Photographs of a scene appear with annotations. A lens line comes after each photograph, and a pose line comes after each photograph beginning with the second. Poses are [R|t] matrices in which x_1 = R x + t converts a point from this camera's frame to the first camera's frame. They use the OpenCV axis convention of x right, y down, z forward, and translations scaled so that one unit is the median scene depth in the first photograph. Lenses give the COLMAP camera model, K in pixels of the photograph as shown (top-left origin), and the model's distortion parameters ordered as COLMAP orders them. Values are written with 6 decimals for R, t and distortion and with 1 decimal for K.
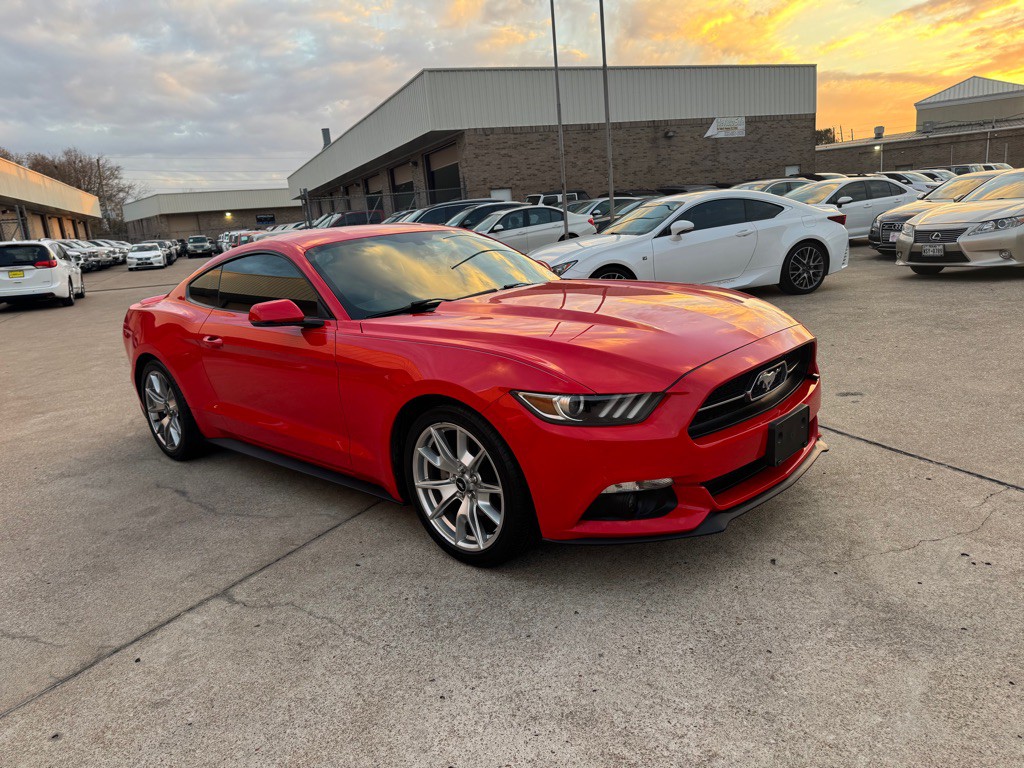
lens RADIAL K [[720.7, 0, 508.4], [0, 720.7, 389.5], [0, 0, 1]] dist [0.016112, -0.020329]
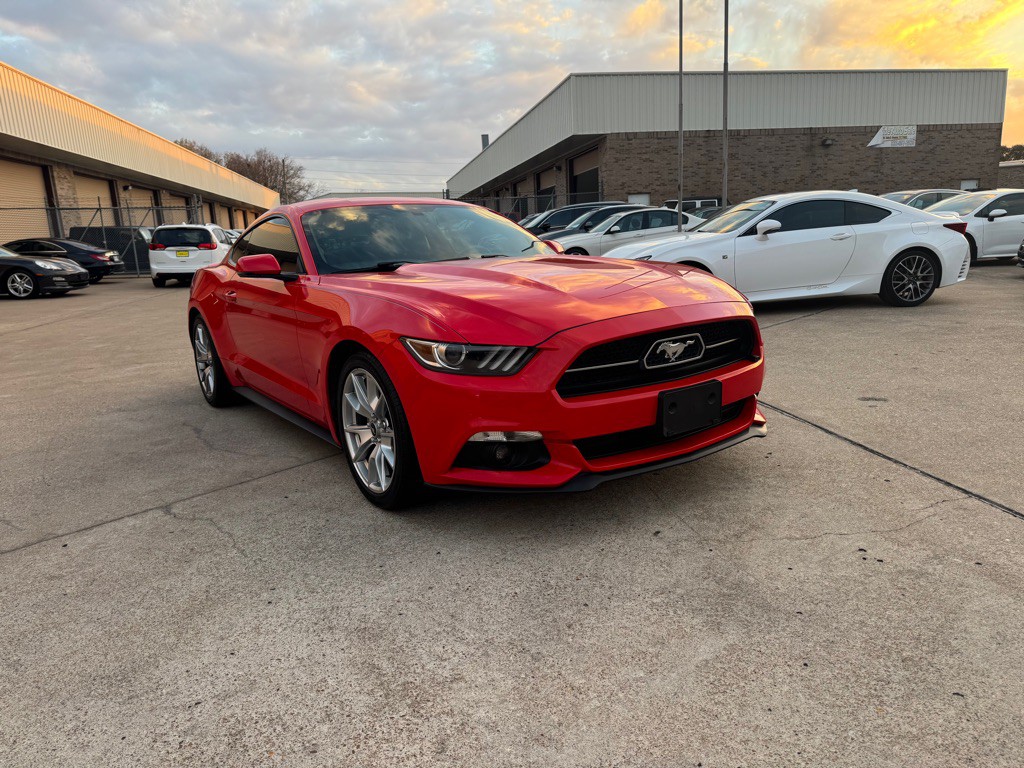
lens RADIAL K [[719.3, 0, 512.8], [0, 719.3, 392.6], [0, 0, 1]] dist [0.020508, -0.026590]
pose [[0.977927, 0.083330, -0.191610, 0.156843], [-0.084519, 0.996420, 0.001976, 0.028182], [0.191089, 0.014262, 0.981469, 0.001390]]
